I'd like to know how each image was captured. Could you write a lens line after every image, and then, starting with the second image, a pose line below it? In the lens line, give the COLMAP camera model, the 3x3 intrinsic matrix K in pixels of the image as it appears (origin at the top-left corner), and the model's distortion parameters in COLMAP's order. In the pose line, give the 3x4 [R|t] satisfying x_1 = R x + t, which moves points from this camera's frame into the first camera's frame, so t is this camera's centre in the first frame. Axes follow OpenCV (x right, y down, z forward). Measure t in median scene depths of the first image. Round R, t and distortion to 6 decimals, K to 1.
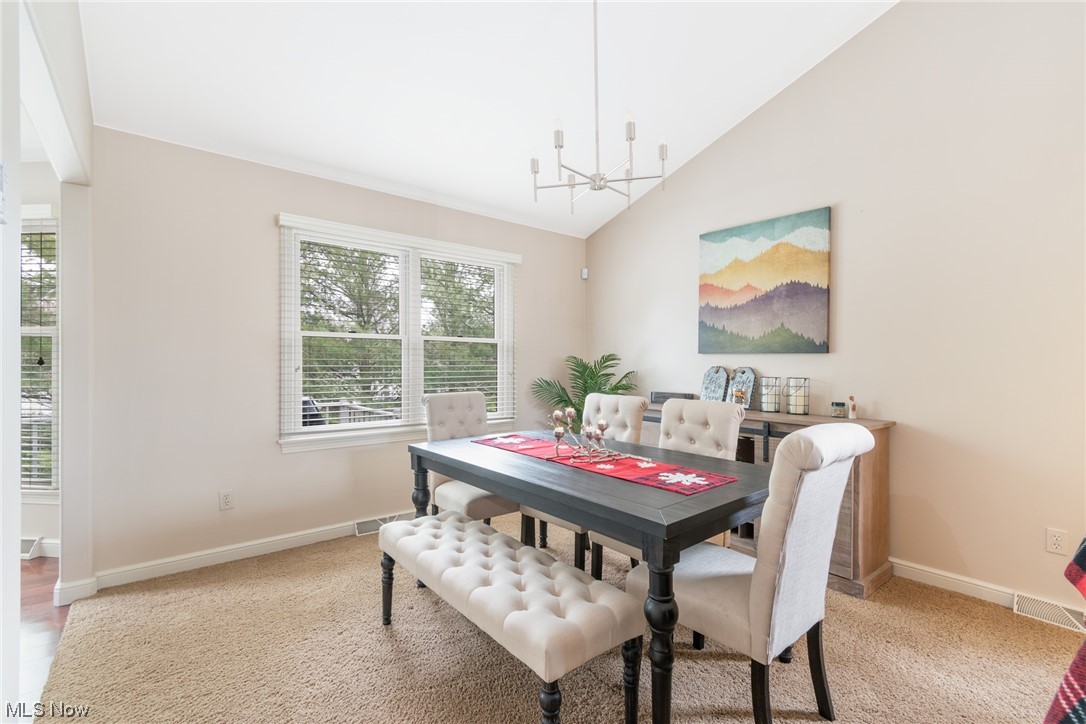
lens RADIAL K [[488.5, 0, 543.7], [0, 488.5, 358.3], [0, 0, 1]] dist [0.000353, 0.001180]
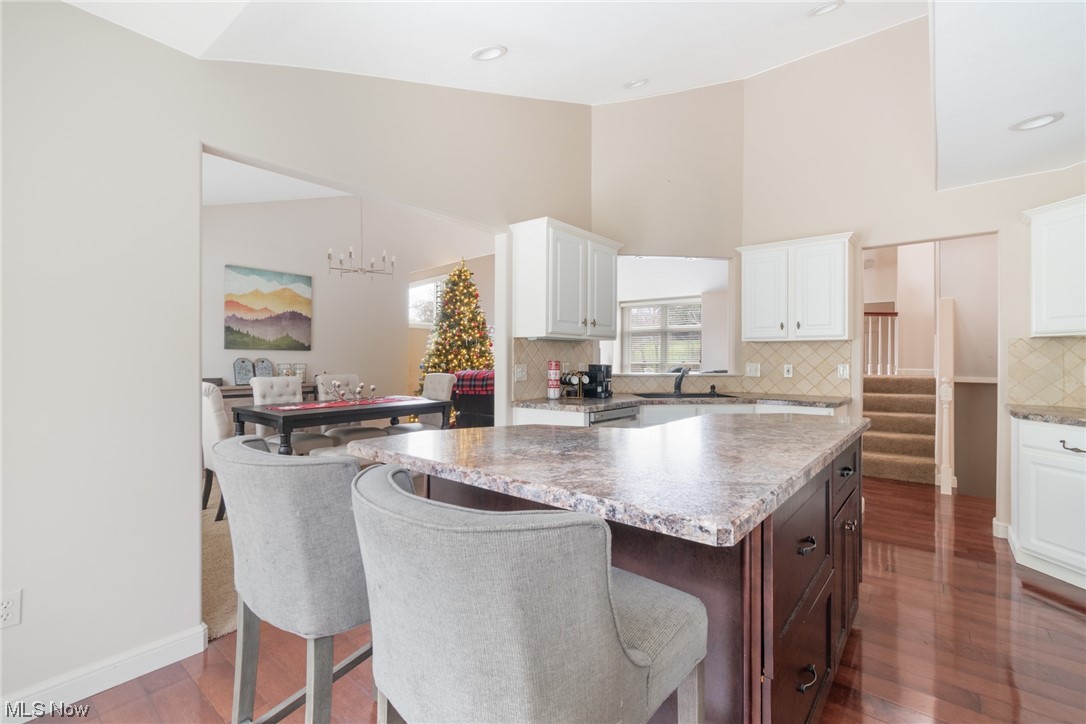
lens RADIAL K [[488.5, 0, 543.1], [0, 488.5, 357.5], [0, 0, 1]] dist [0.000353, 0.001180]
pose [[-0.189929, -0.006414, 0.981777, -1.398265], [-0.013182, 0.999905, 0.003983, -0.003628], [-0.981709, -0.012185, -0.189995, 0.414186]]
